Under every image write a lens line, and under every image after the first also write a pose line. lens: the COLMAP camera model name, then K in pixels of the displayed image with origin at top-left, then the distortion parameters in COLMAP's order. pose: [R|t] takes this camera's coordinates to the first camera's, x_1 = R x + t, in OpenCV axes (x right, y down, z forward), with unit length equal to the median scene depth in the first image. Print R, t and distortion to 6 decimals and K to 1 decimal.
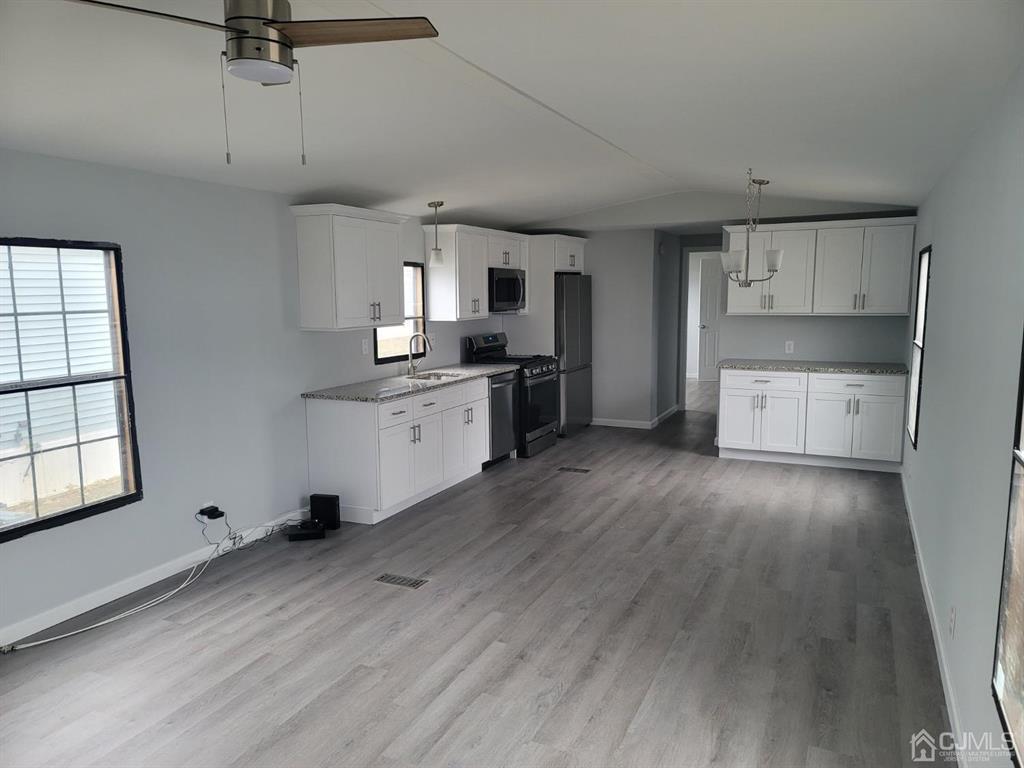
lens RADIAL K [[764.5, 0, 512.0], [0, 764.5, 384.0], [0, 0, 1]] dist [0.046939, -0.006221]
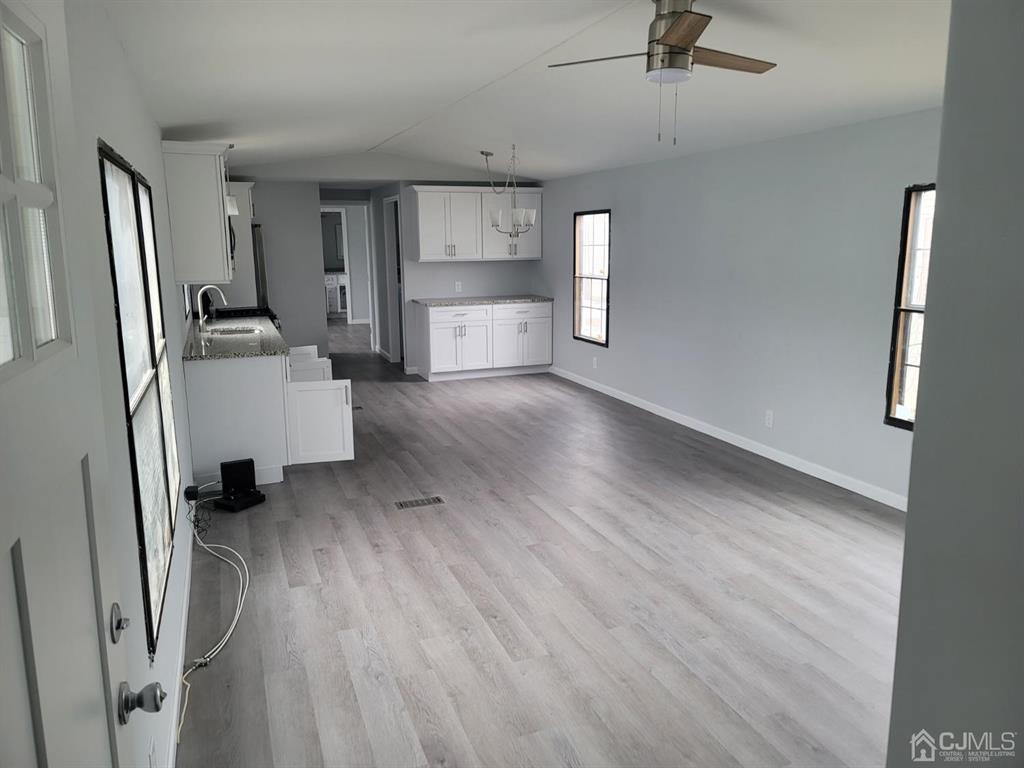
lens RADIAL K [[764.5, 0, 512.0], [0, 764.5, 384.0], [0, 0, 1]] dist [0.046939, -0.006221]
pose [[0.687114, -0.138619, 0.713204, -0.770049], [0.095395, 0.990345, 0.100579, -0.013459], [-0.720260, -0.001073, 0.693703, 0.121212]]
